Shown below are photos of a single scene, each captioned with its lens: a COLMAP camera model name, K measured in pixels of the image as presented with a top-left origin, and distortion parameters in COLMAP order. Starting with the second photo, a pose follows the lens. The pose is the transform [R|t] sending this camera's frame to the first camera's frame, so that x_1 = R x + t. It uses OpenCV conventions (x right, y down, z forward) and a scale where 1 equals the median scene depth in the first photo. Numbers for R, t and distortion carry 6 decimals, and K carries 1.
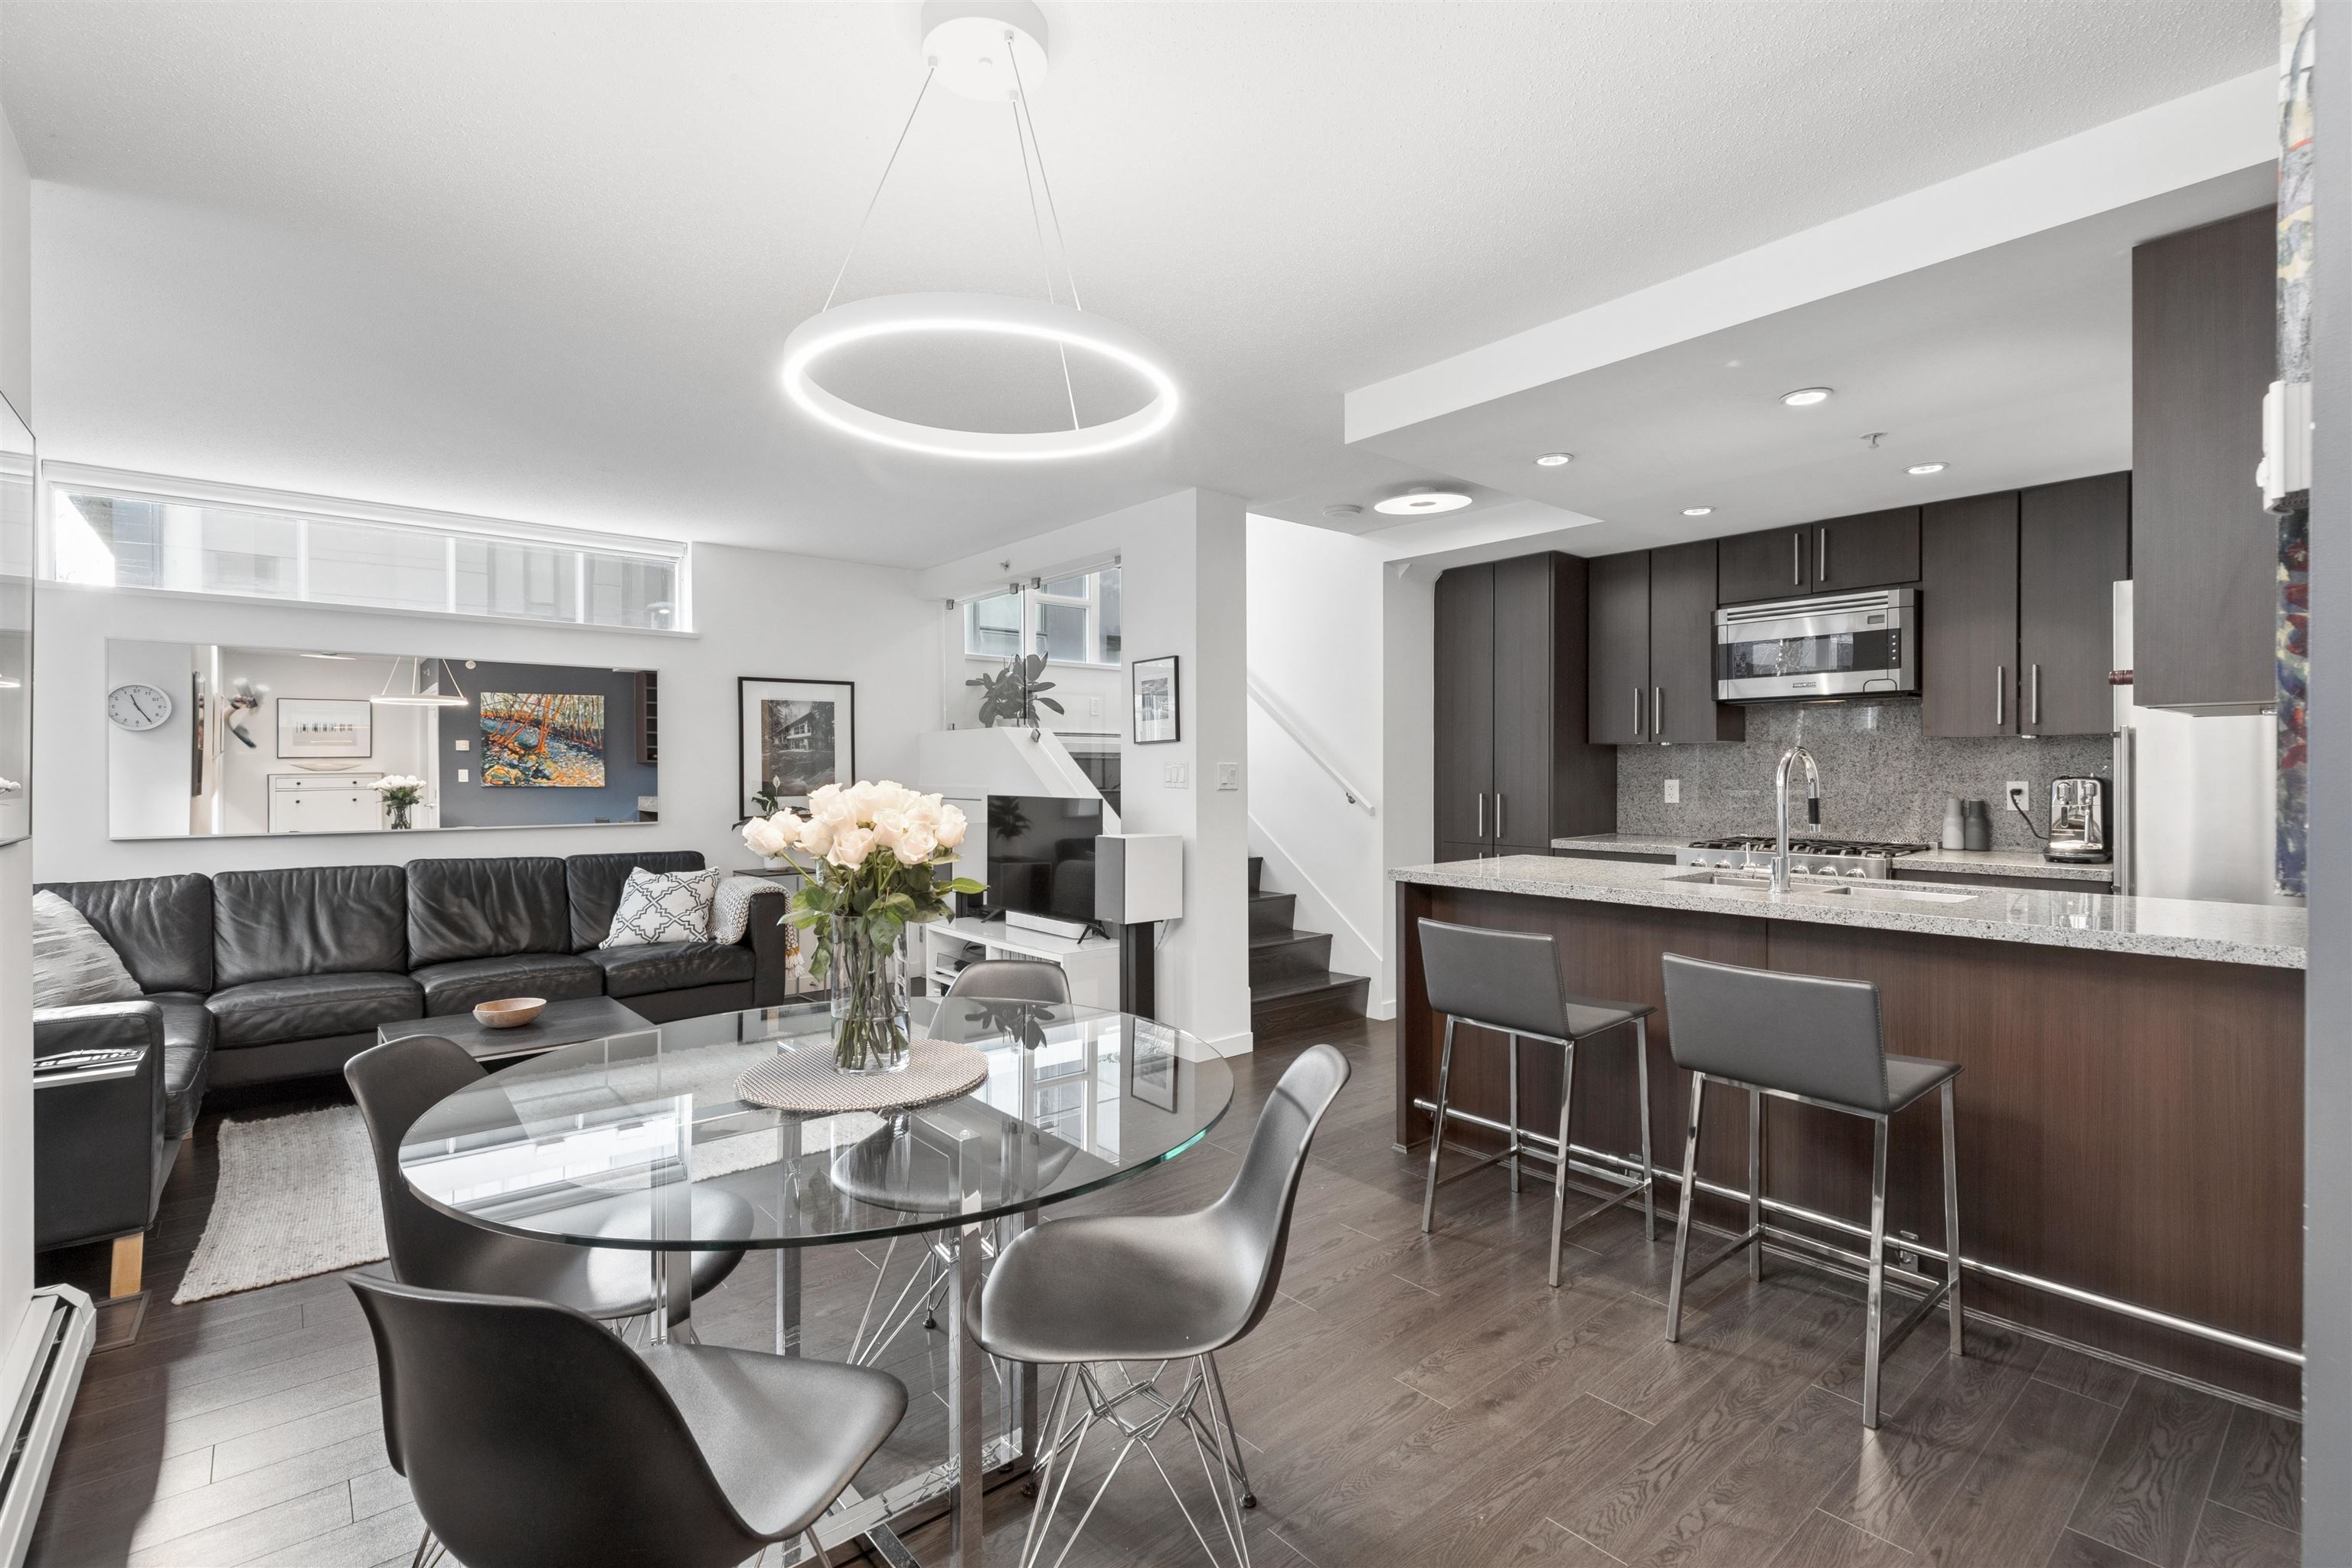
lens RADIAL K [[1048.0, 0, 1184.5], [0, 1048.0, 776.7], [0, 0, 1]] dist [0.003746, -0.000851]
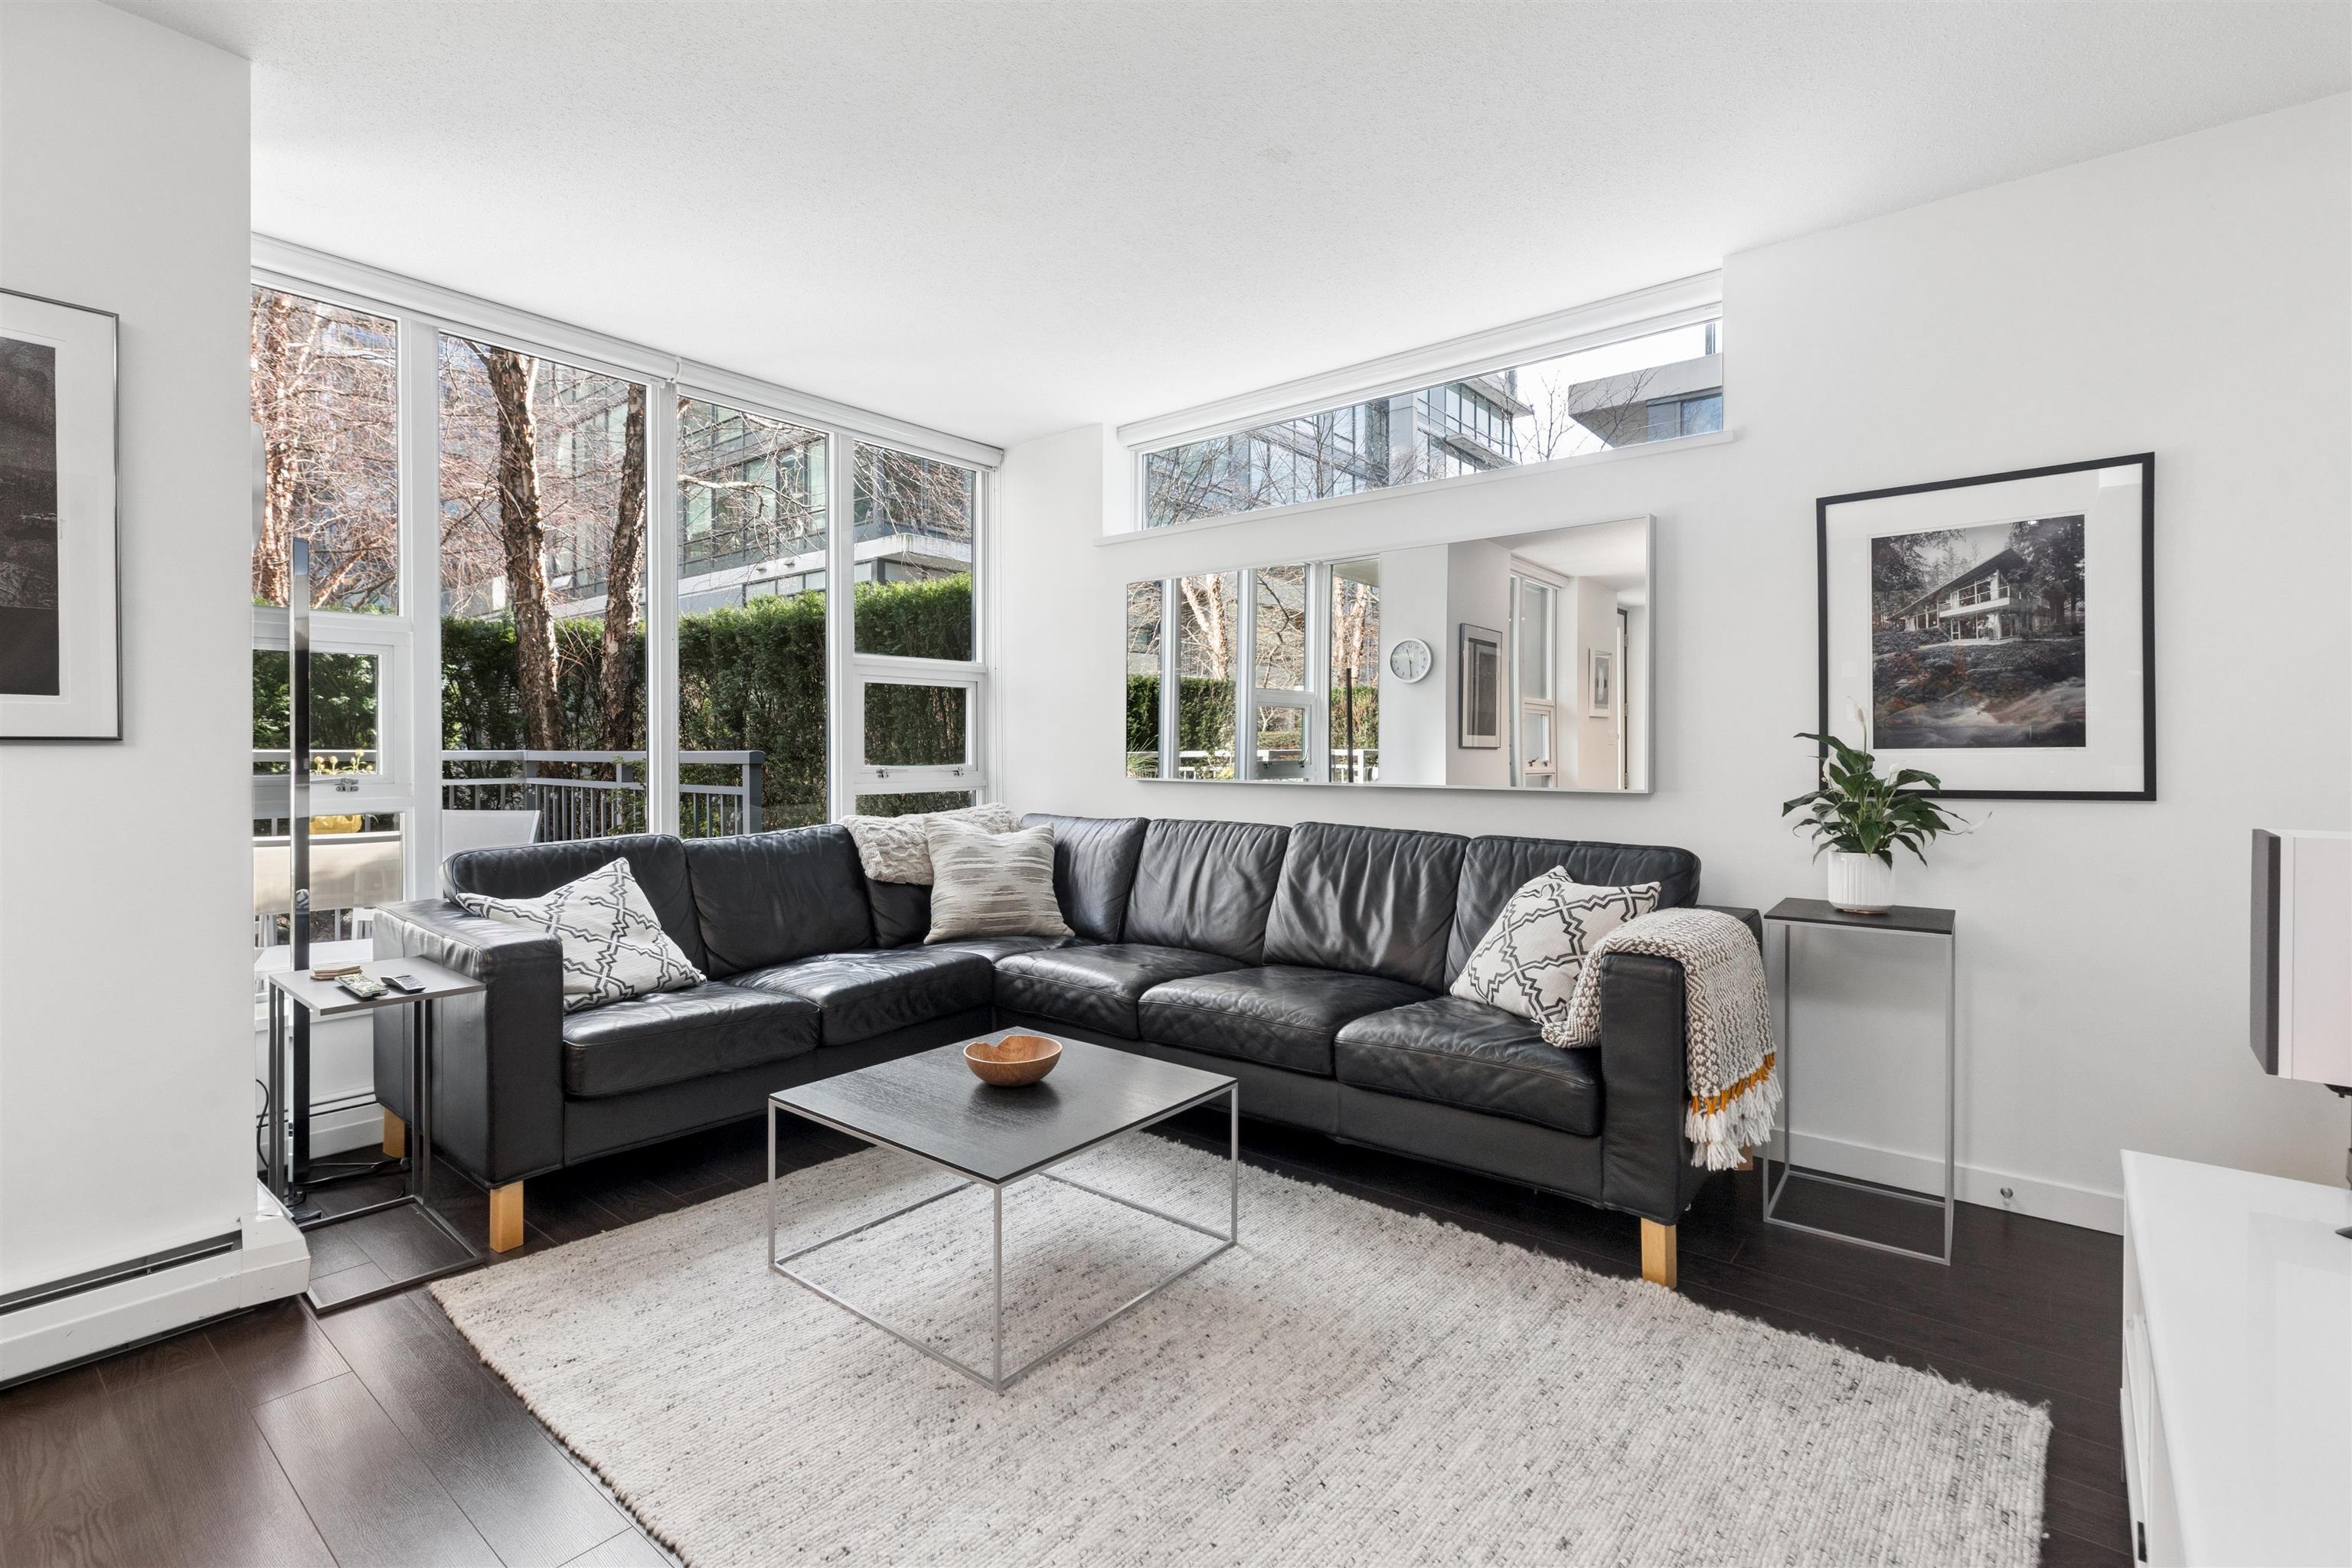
lens RADIAL K [[1067.7, 0, 1175.2], [0, 1067.7, 757.7], [0, 0, 1]] dist [0.002606, -0.000944]
pose [[0.174193, 0.009152, -0.984669, 0.011197], [-0.004882, 0.999953, 0.008430, 0.026126], [0.984699, 0.003339, 0.174230, 0.758475]]
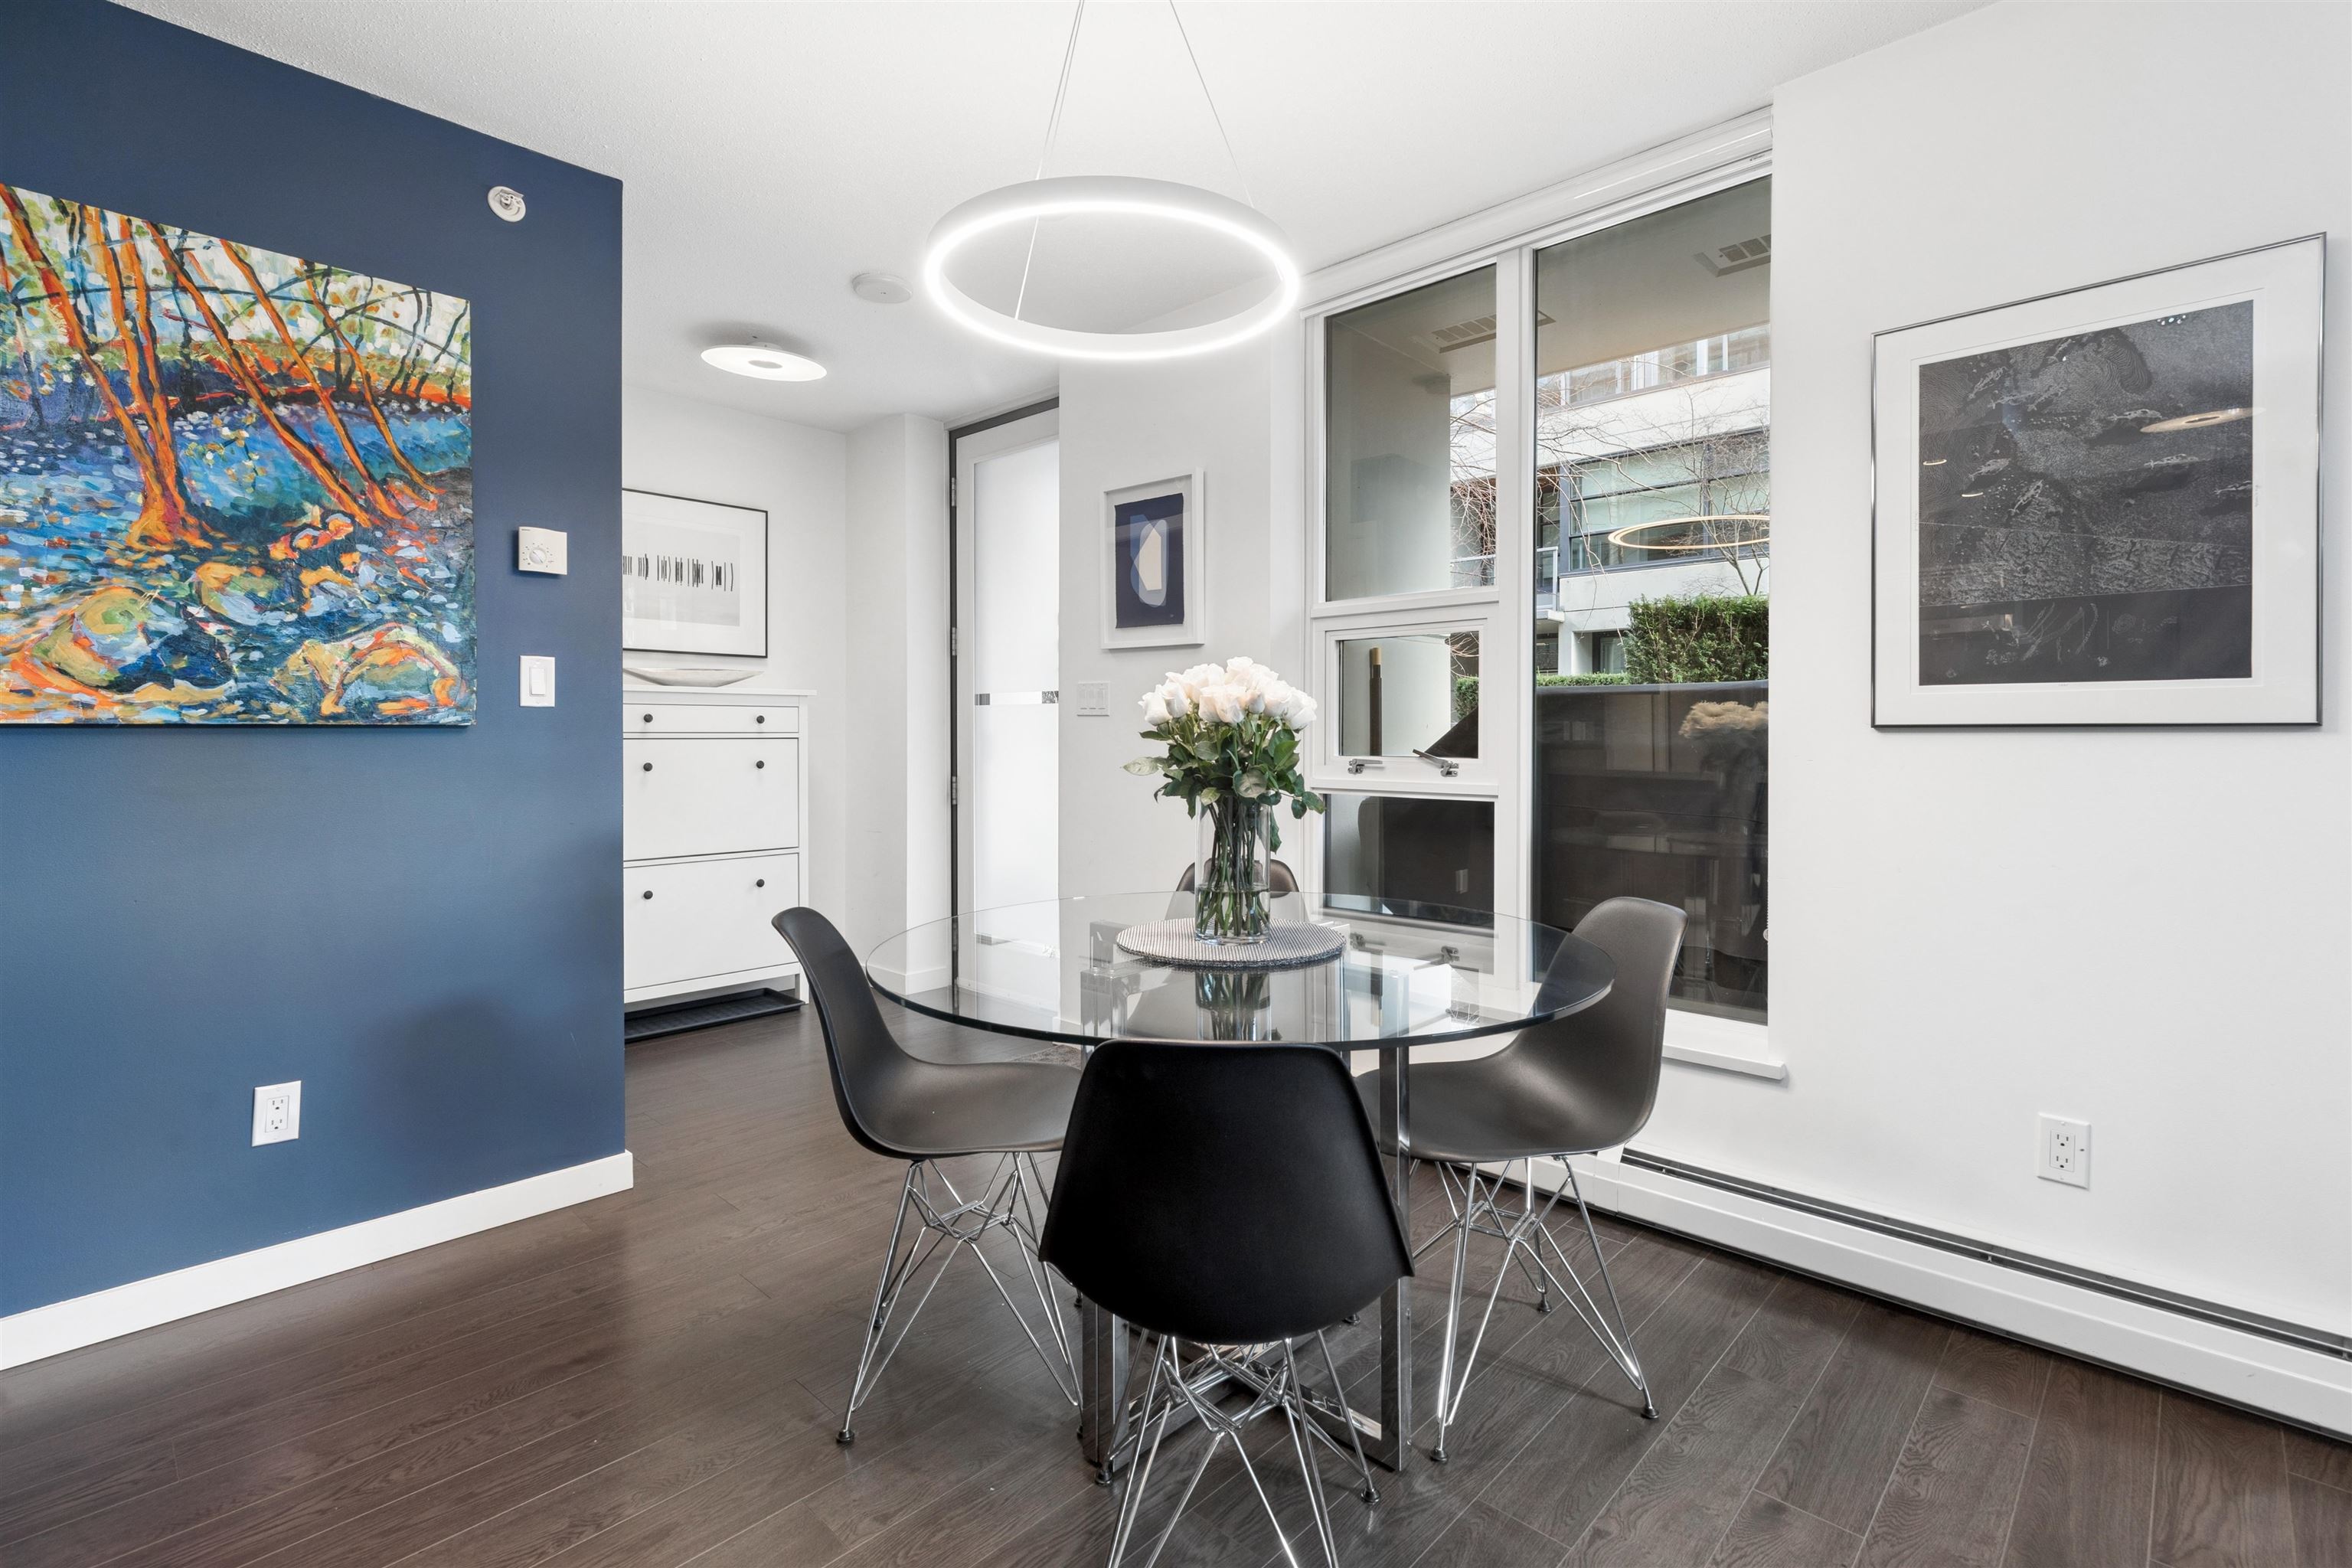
lens RADIAL K [[1075.2, 0, 1185.4], [0, 1075.2, 744.2], [0, 0, 1]] dist [0.004379, -0.000289]
pose [[-0.994633, 0.001804, -0.103451, -0.053563], [0.000328, 0.999898, 0.014287, 0.025635], [0.103466, 0.014177, -0.994532, 0.748318]]
